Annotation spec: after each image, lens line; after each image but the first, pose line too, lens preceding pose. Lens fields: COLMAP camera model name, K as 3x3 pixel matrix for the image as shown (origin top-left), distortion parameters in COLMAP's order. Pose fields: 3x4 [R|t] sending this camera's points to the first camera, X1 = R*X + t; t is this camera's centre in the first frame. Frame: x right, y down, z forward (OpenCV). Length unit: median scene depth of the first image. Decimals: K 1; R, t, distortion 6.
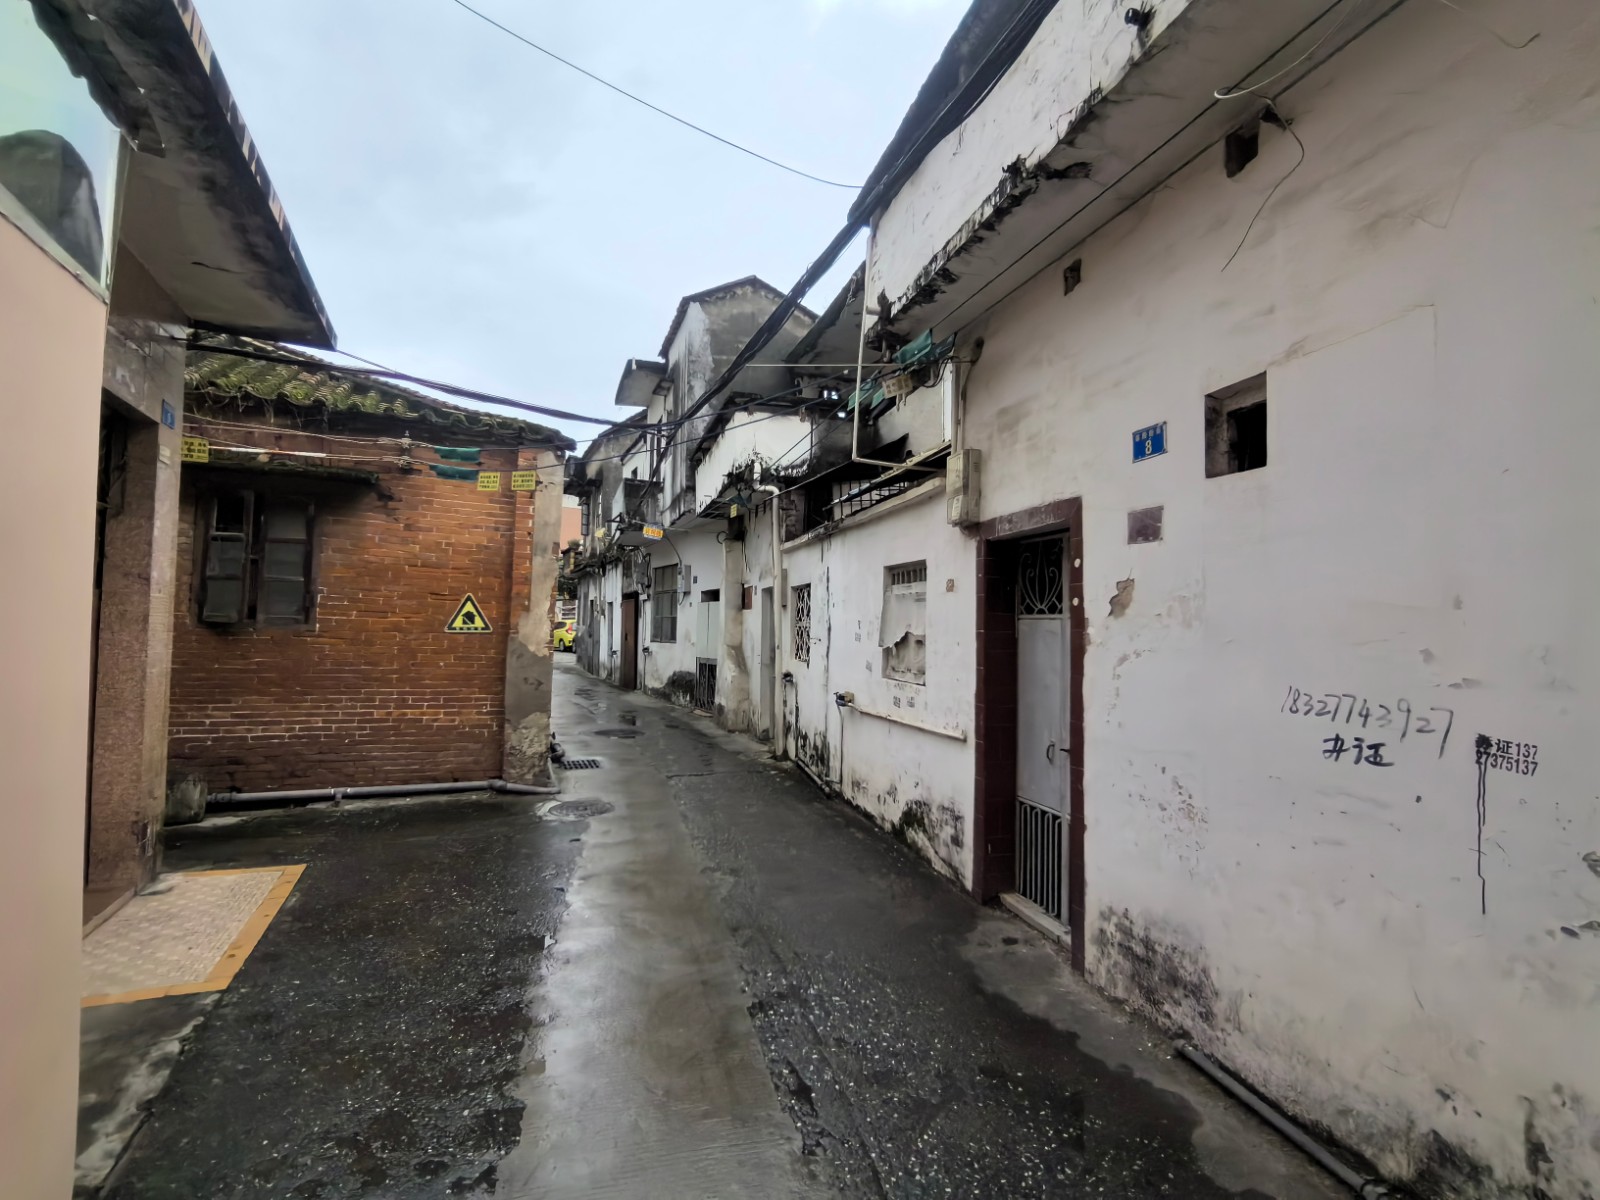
lens RADIAL K [[756.7, 0, 804.5], [0, 756.7, 604.1], [0, 0, 1]] dist [-0.003747, -0.007600]
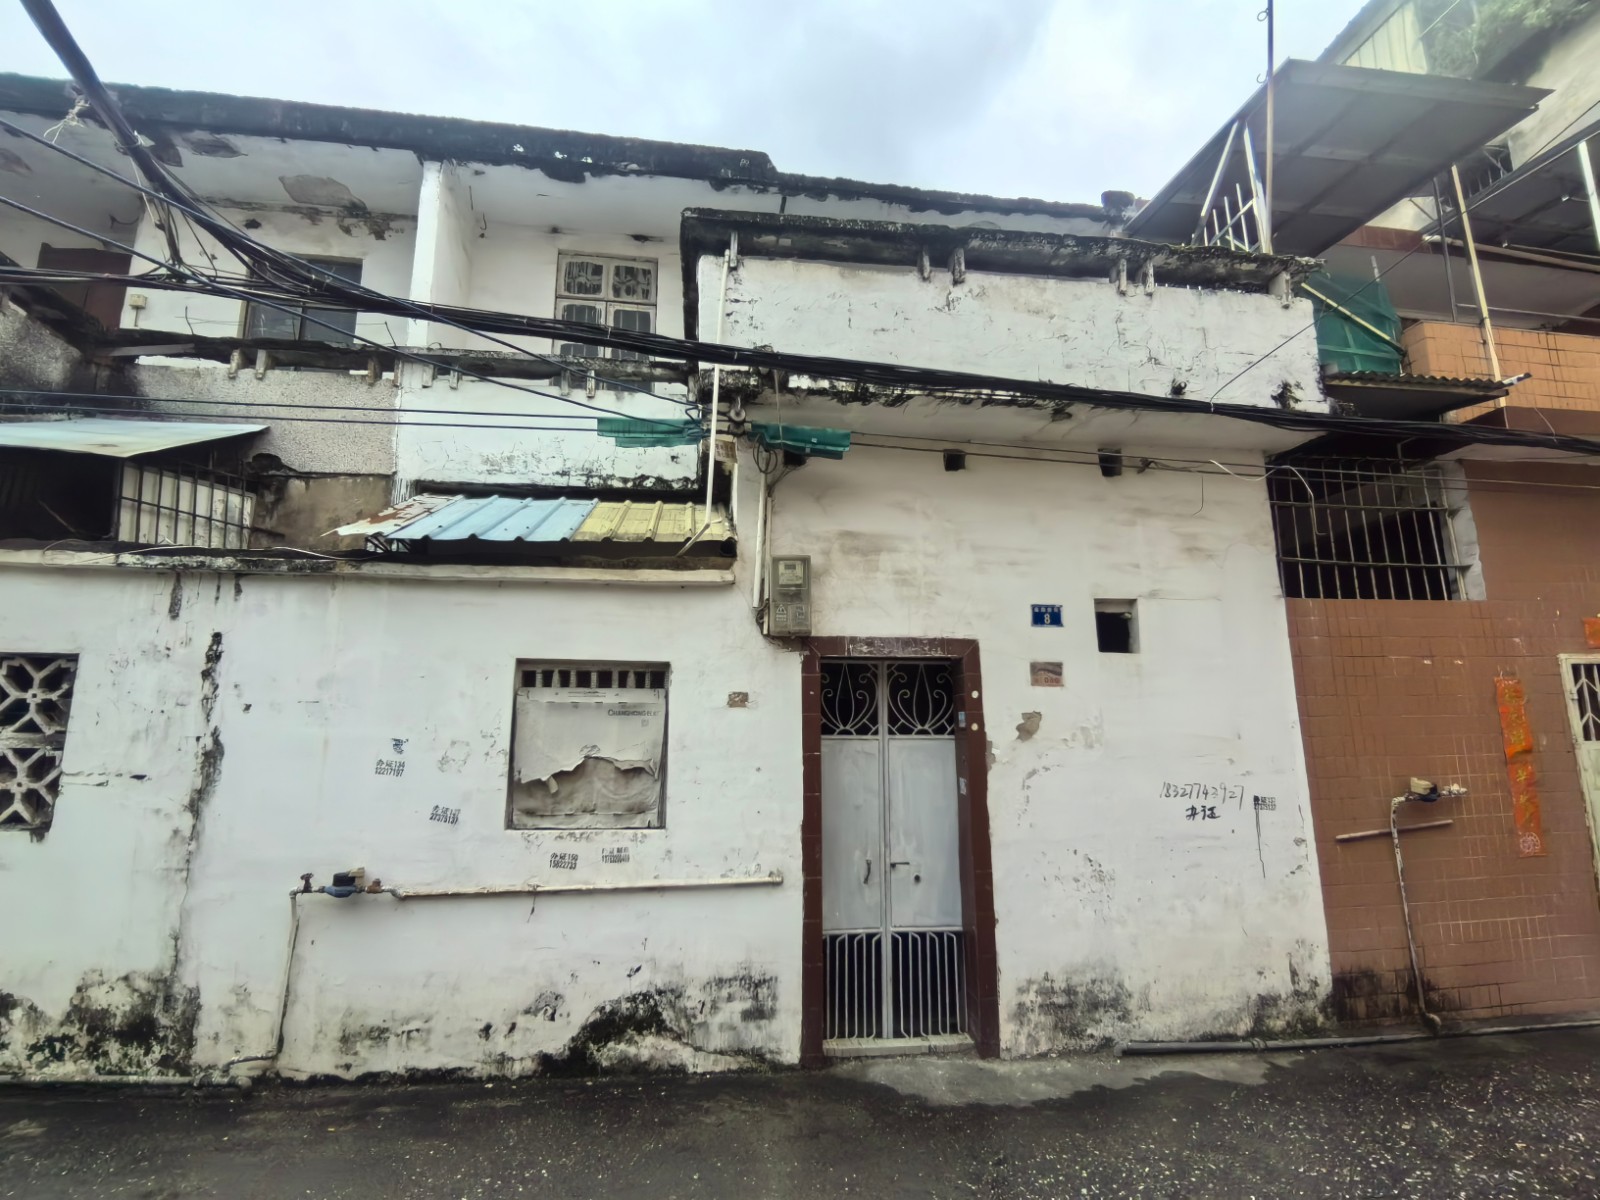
lens RADIAL K [[756.7, 0, 804.5], [0, 756.7, 604.1], [0, 0, 1]] dist [-0.003747, -0.007600]
pose [[0.138868, 0.164309, 0.976585, -0.668705], [-0.030917, 0.986378, -0.161560, 0.005333], [-0.989828, -0.007757, 0.142056, 0.838740]]
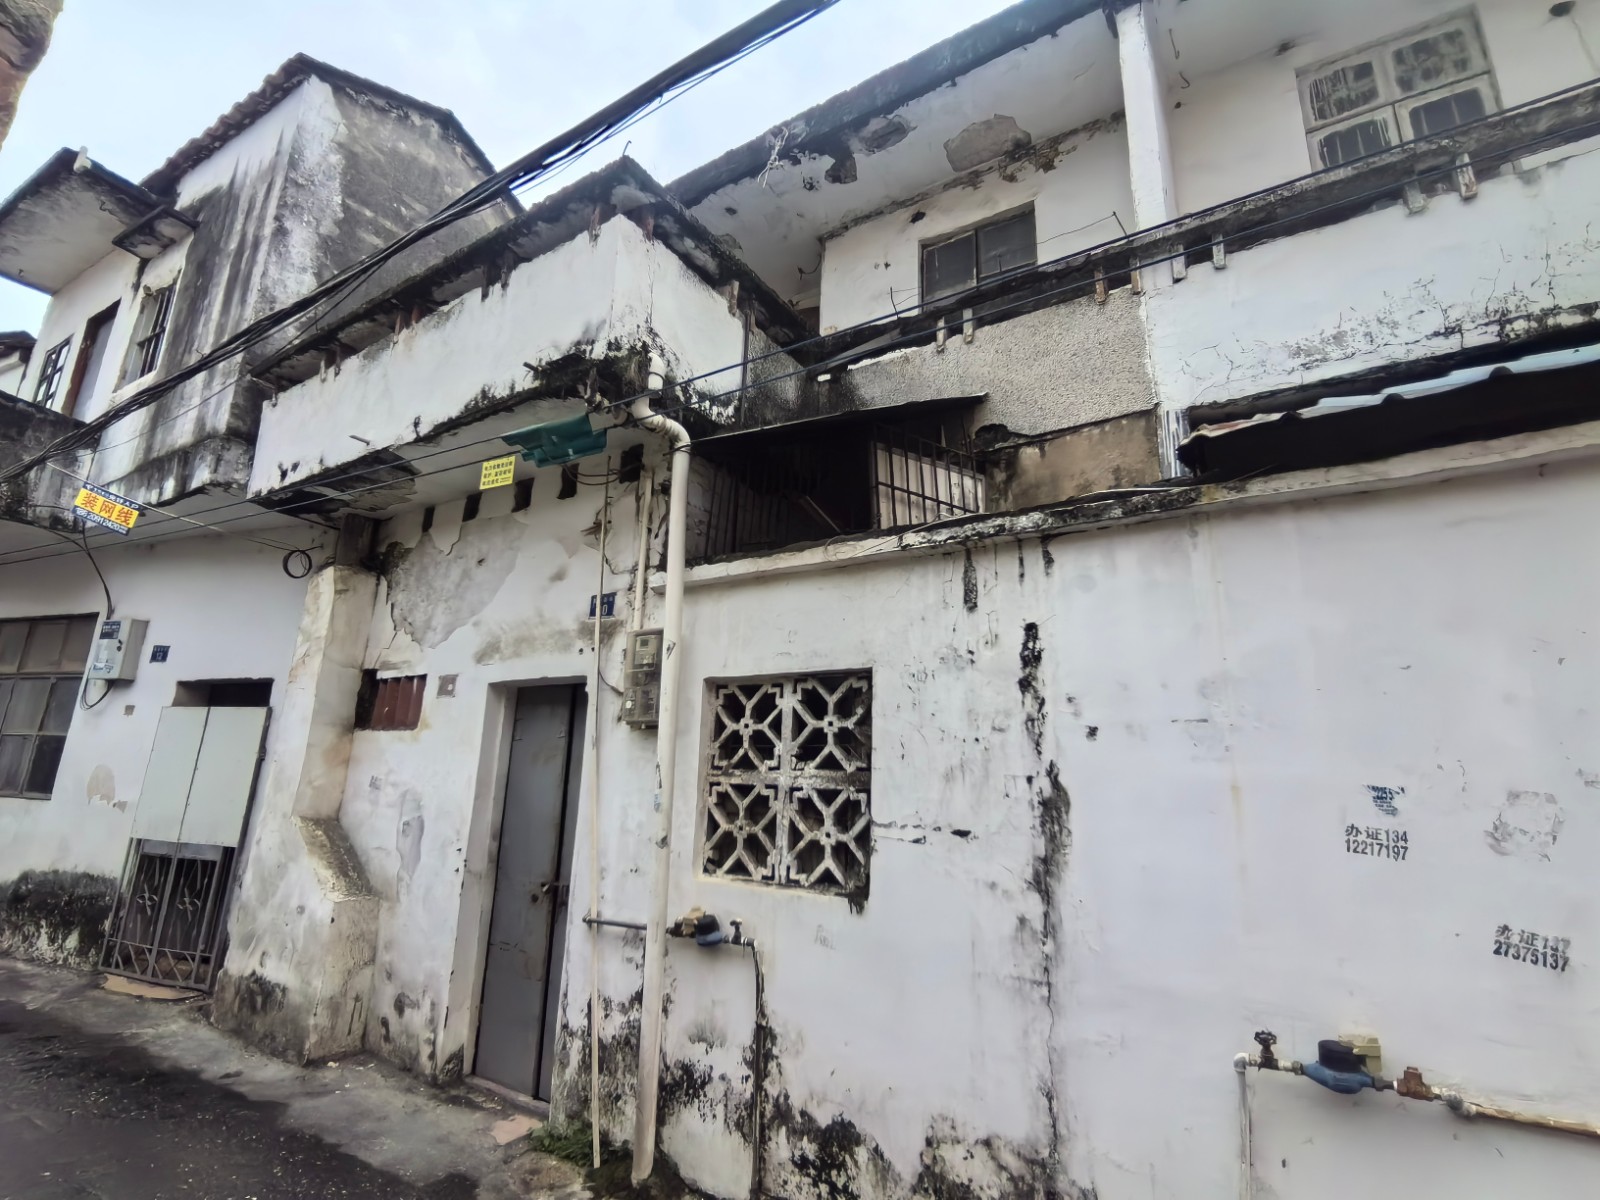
lens RADIAL K [[756.7, 0, 804.5], [0, 756.7, 604.1], [0, 0, 1]] dist [-0.003747, -0.007600]
pose [[0.747045, 0.166051, 0.643701, -0.445893], [-0.044500, 0.978620, -0.200805, 0.029944], [-0.663282, 0.121366, 0.738462, 1.277561]]
